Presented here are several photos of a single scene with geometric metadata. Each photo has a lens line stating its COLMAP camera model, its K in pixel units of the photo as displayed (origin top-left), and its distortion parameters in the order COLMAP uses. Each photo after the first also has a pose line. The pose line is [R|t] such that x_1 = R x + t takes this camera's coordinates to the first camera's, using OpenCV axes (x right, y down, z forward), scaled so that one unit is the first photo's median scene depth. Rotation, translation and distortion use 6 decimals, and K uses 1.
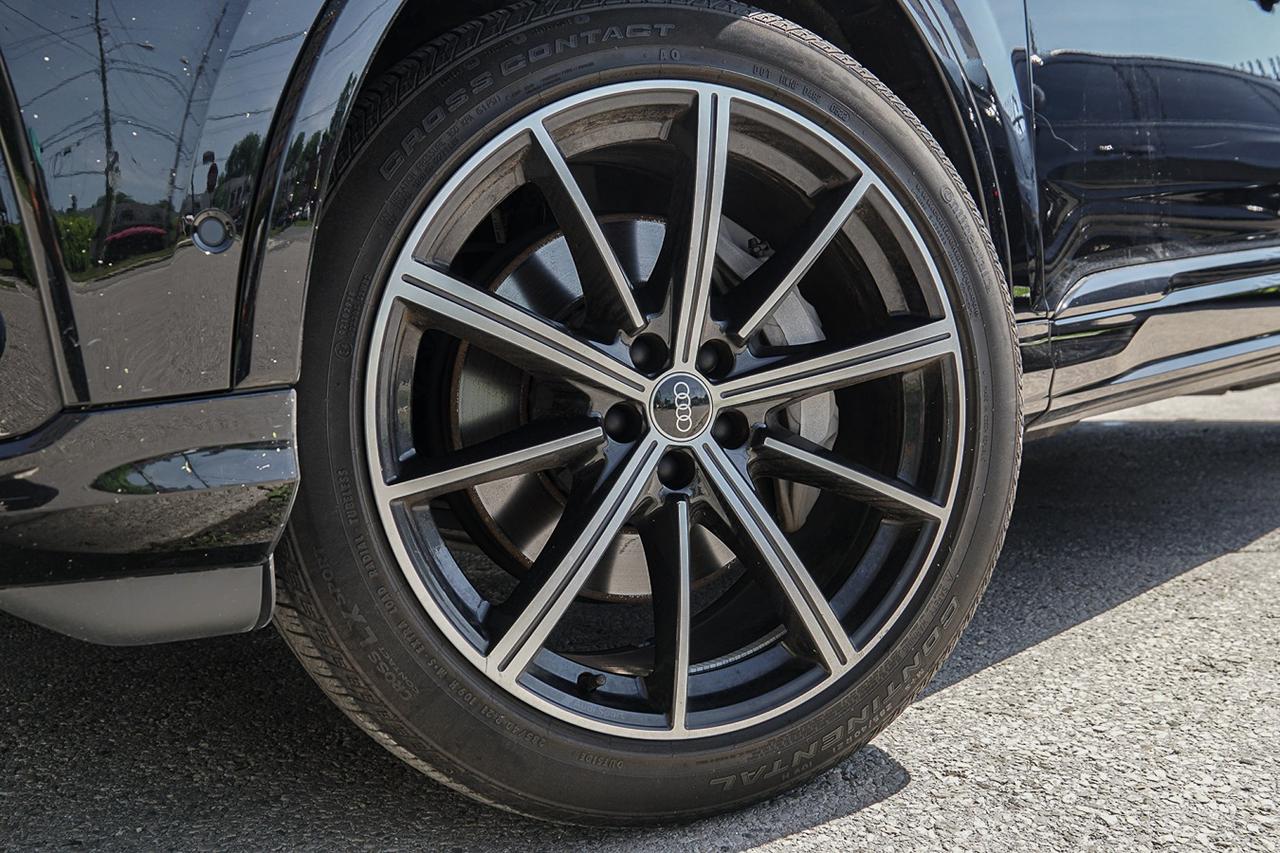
lens RADIAL K [[1031.8, 0, 640.0], [0, 1031.8, 426.5], [0, 0, 1]] dist [0.000151, 0.000002]
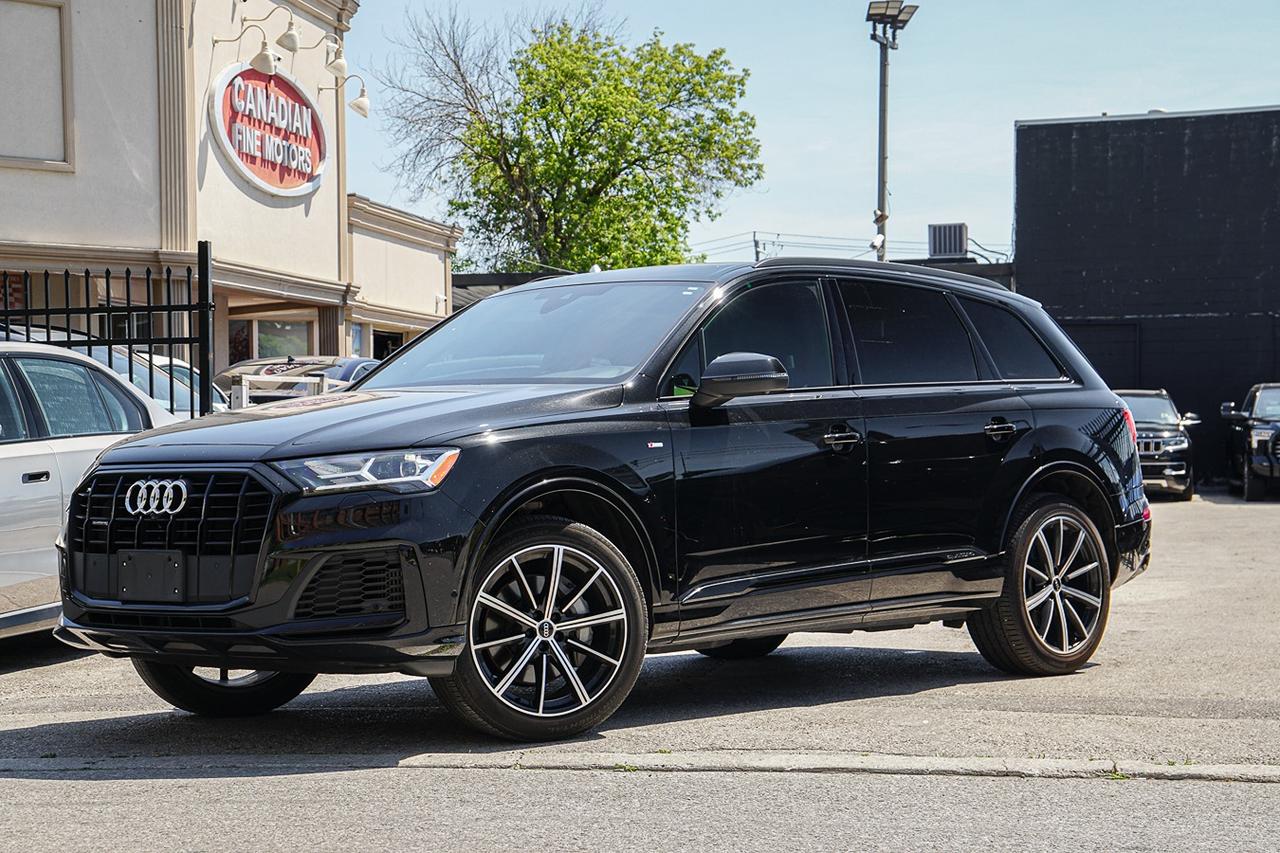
lens RADIAL K [[2564.7, 0, 640.0], [0, 2564.7, 426.5], [0, 0, 1]] dist [0.230120, 0.098720]
pose [[0.997373, 0.054018, 0.048257, -0.106642], [-0.050800, 0.996553, -0.065582, -0.157553], [-0.051634, 0.062958, 0.996680, -8.224413]]
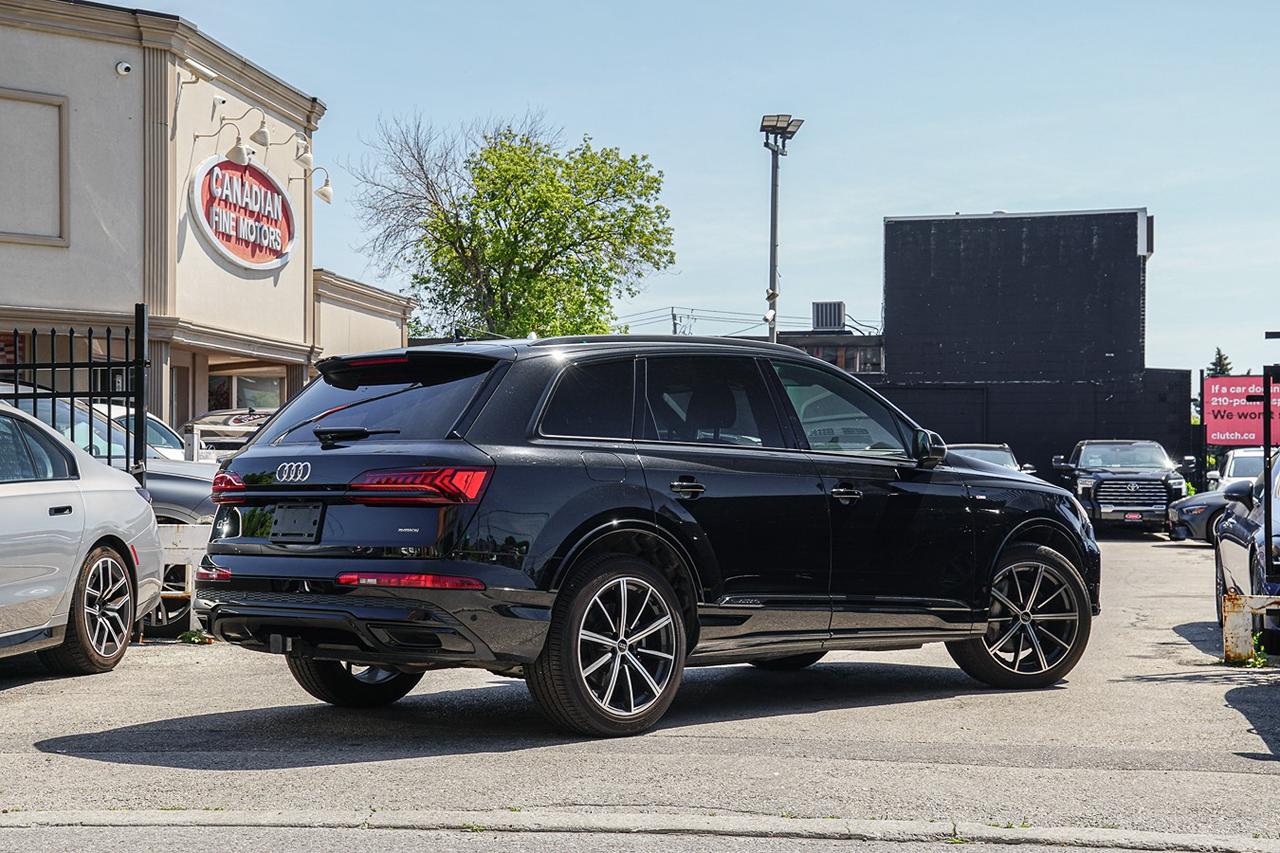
lens RADIAL K [[2108.3, 0, 640.0], [0, 2108.3, 426.5], [0, 0, 1]] dist [0.021974, -0.004512]
pose [[0.994964, 0.066263, 0.075205, -0.024268], [-0.059736, 0.994507, -0.085950, -0.200259], [-0.080487, 0.081024, 0.993457, -7.892980]]
